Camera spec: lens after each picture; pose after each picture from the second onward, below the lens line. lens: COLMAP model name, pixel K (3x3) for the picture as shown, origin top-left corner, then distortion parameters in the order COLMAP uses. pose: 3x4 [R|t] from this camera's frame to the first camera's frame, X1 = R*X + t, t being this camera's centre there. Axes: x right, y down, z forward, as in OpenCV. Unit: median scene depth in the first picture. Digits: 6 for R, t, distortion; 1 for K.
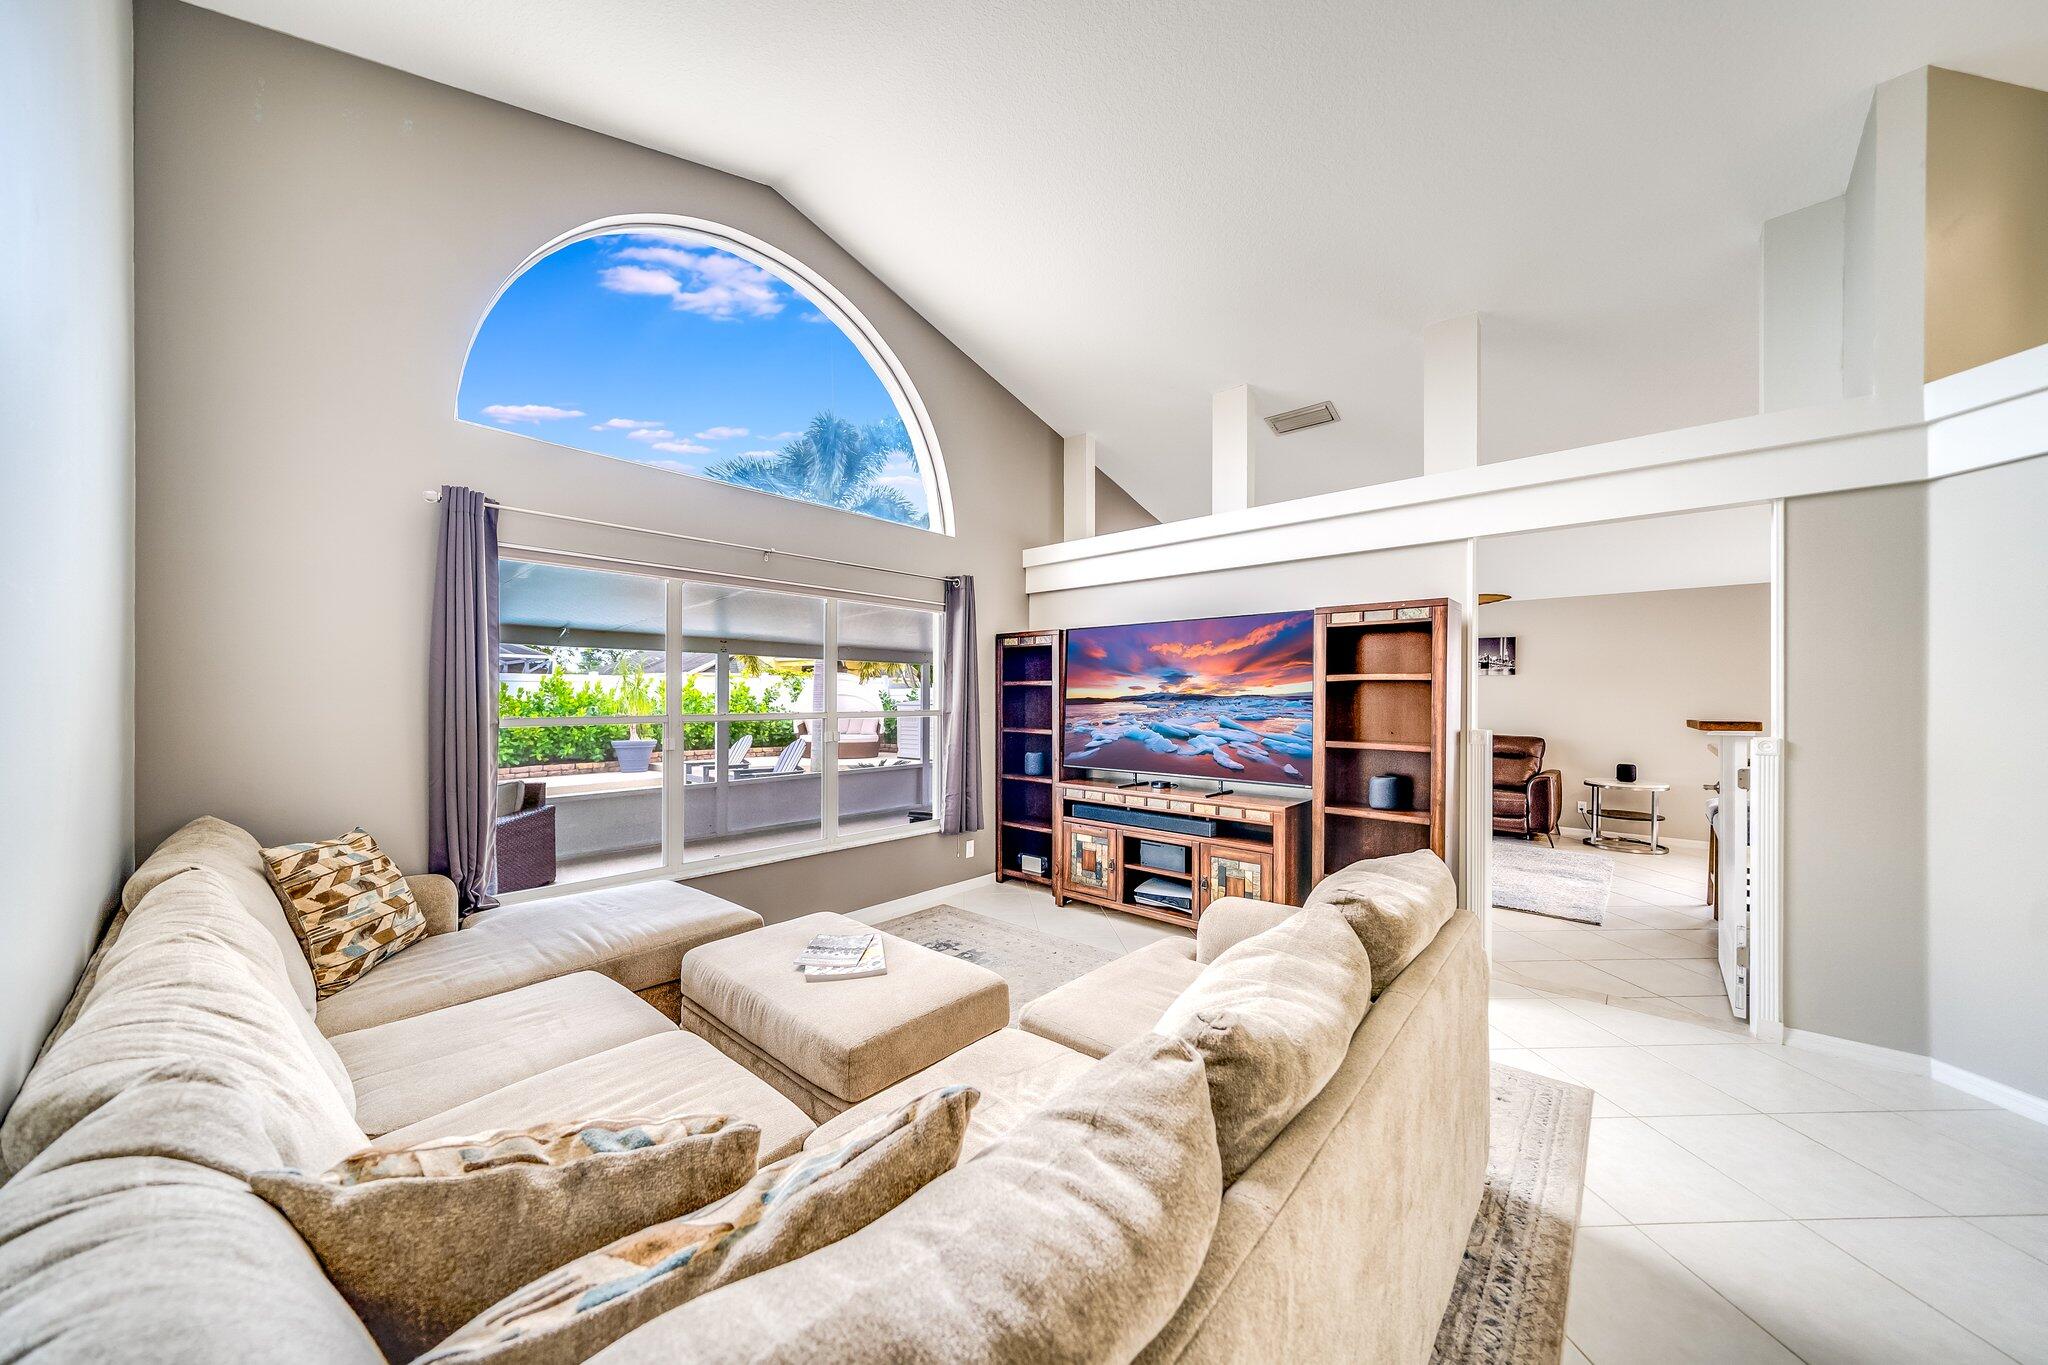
lens RADIAL K [[698.0, 0, 1017.5], [0, 698.0, 694.2], [0, 0, 1]] dist [0.000850, 0.000545]
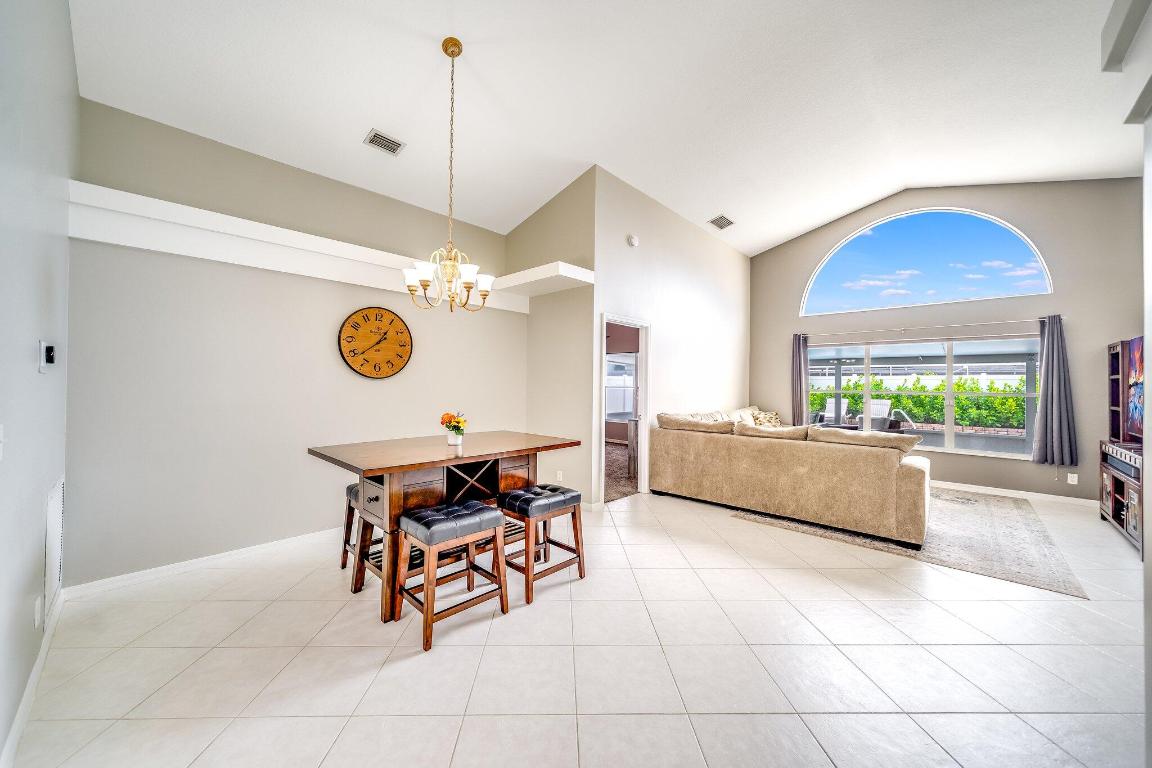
lens RADIAL K [[420.7, 0, 571.7], [0, 420.7, 381.5], [0, 0, 1]] dist [0.007247, -0.000407]
pose [[-0.026217, -0.008164, -0.999623, 1.005518], [-0.008356, 0.999934, -0.007947, 0.011346], [0.999621, 0.008145, -0.026283, -0.156956]]
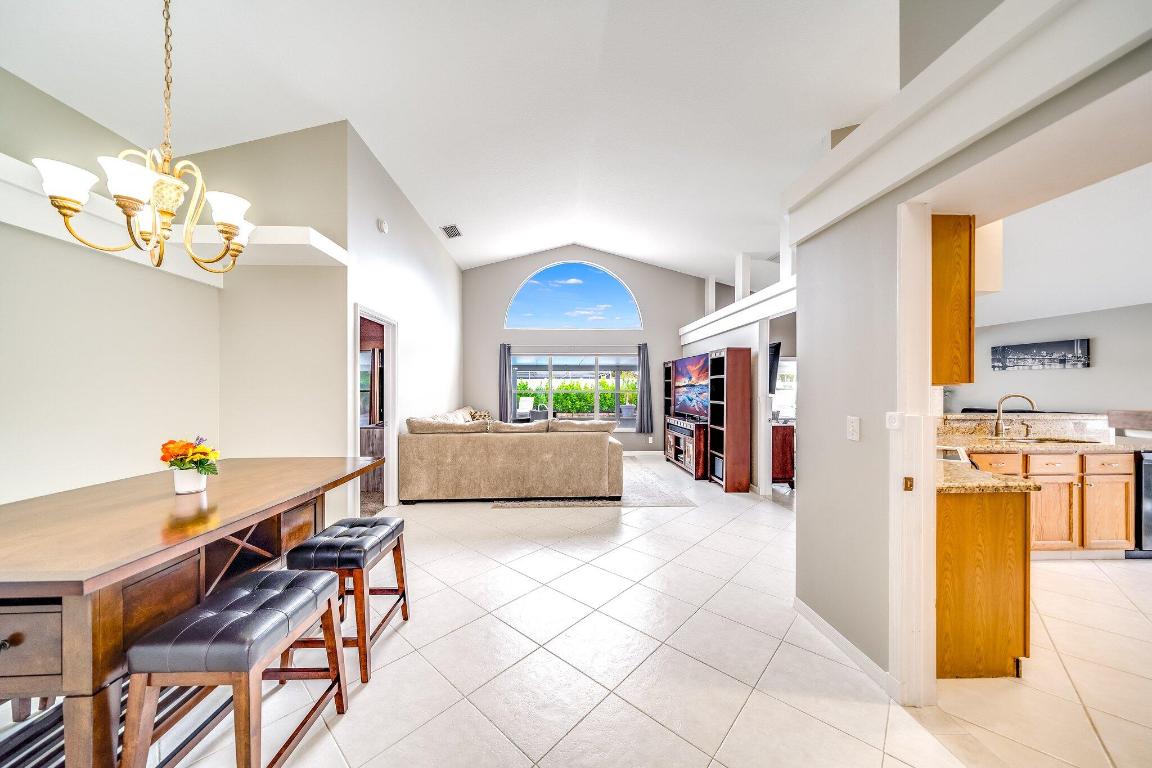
lens RADIAL K [[392.6, 0, 571.0], [0, 392.6, 388.8], [0, 0, 1]] dist [0.000850, 0.000545]
pose [[0.698836, -0.000847, -0.715282, 0.872834], [0.003663, 0.999990, 0.002394, 0.011107], [0.715273, -0.004293, 0.698832, -0.342349]]
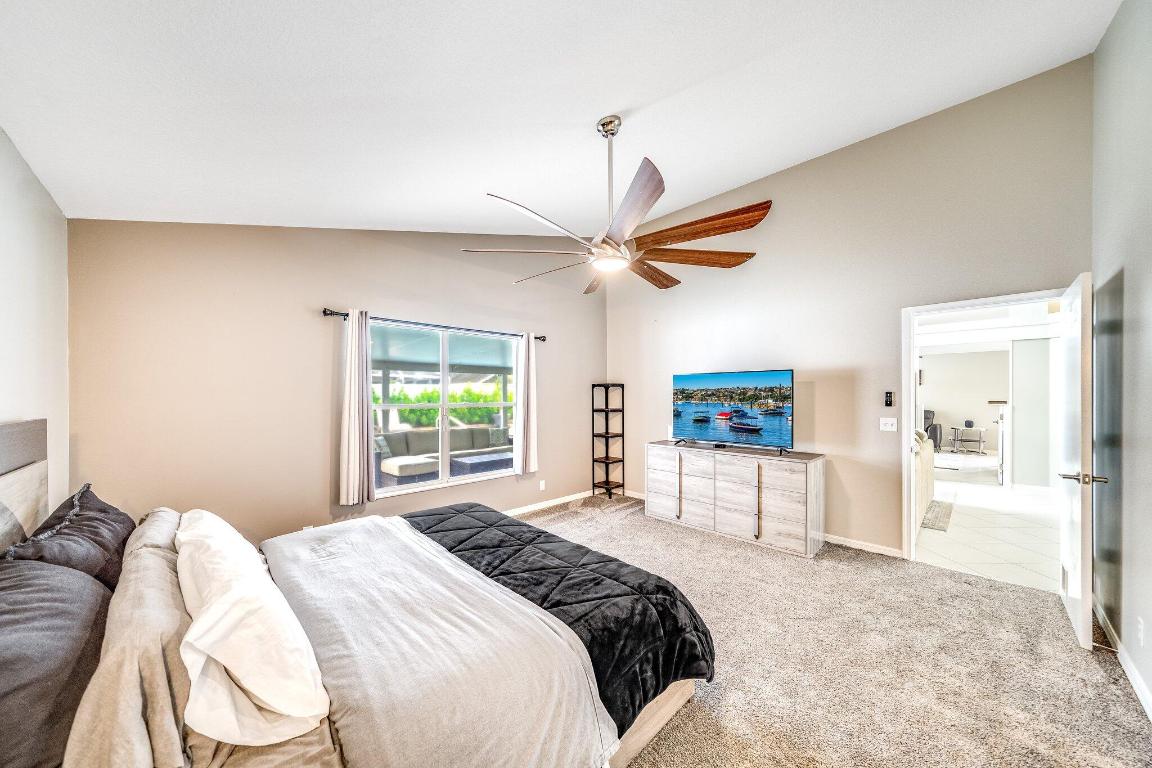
lens RADIAL K [[392.6, 0, 577.2], [0, 392.6, 389.4], [0, 0, 1]] dist [0.000850, 0.000545]
pose [[0.997304, -0.001498, -0.073365, -0.586072], [0.001076, 0.999983, -0.005798, -0.006462], [0.073372, 0.005704, 0.997288, -0.700167]]
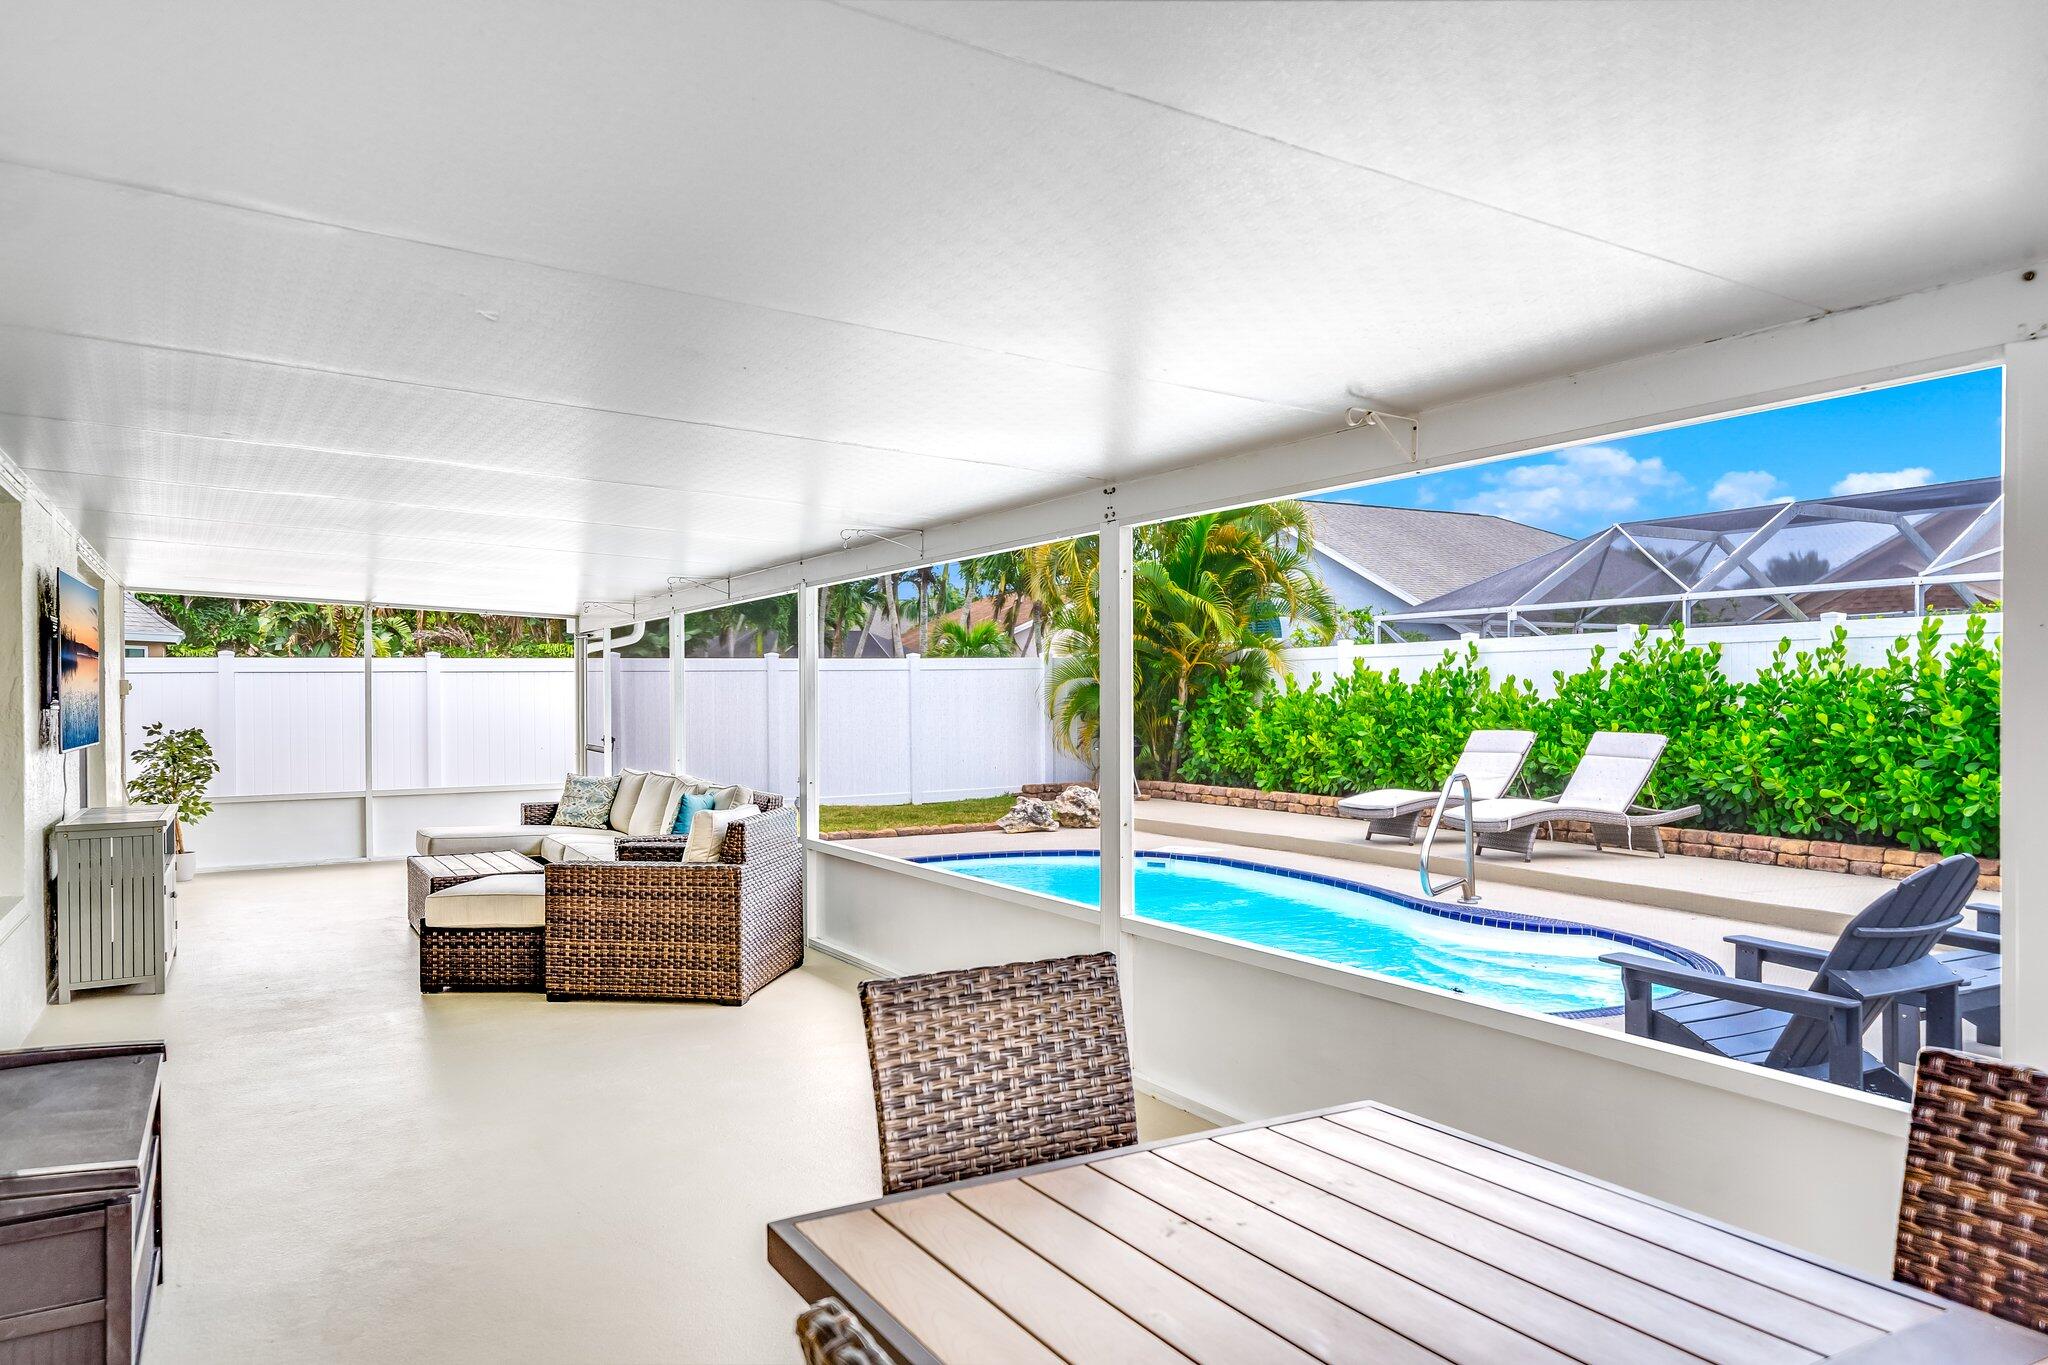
lens RADIAL K [[1382.2, 0, 1019.5], [0, 1382.2, 701.4], [0, 0, 1]] dist [0.010292, 0.012443]
pose [[-0.314806, 0.006612, -0.949133, 0.330140], [0.007610, 0.999961, 0.004442, 0.032843], [0.949126, -0.005825, -0.314844, 1.802782]]
